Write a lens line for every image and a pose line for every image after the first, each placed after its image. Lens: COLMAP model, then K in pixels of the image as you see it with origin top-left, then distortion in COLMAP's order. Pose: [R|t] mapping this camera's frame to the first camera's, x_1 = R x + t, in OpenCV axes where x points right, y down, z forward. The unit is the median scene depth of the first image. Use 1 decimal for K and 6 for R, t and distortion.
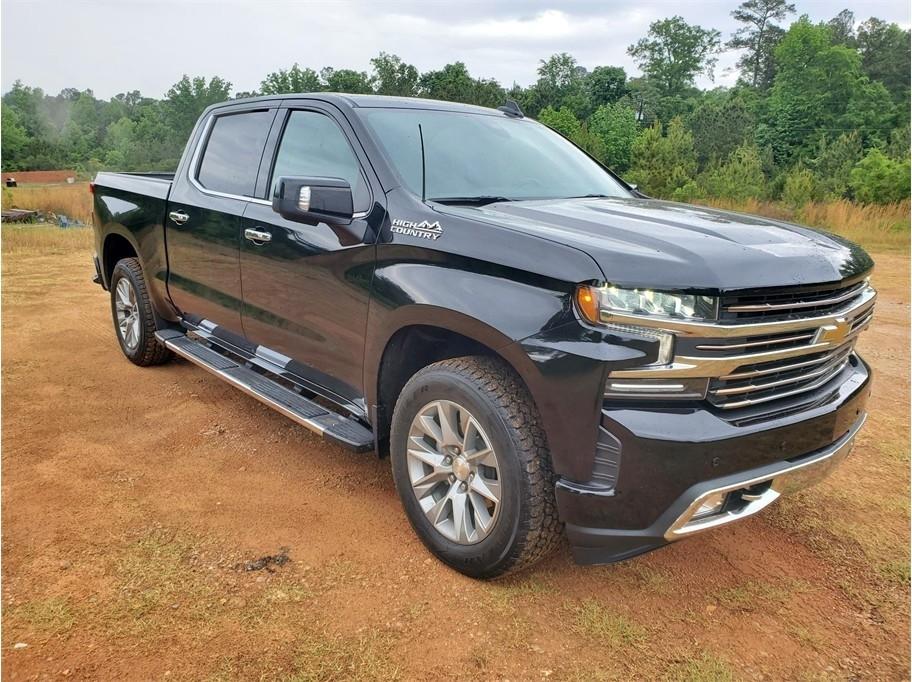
lens RADIAL K [[724.5, 0, 447.4], [0, 724.5, 334.3], [0, 0, 1]] dist [-0.013834, 0.049214]
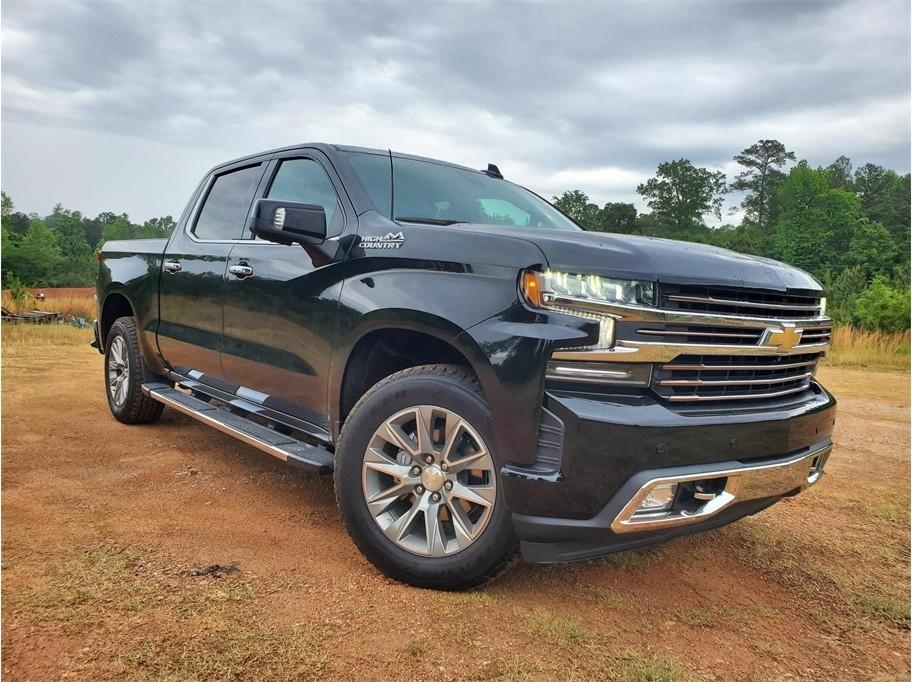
lens RADIAL K [[724.6, 0, 457.0], [0, 724.6, 338.8], [0, 0, 1]] dist [-0.035456, 0.092962]
pose [[0.999693, 0.022728, -0.009821, 0.055610], [-0.024047, 0.985744, -0.166523, 0.114848], [0.005896, 0.166709, 0.985989, -0.002540]]
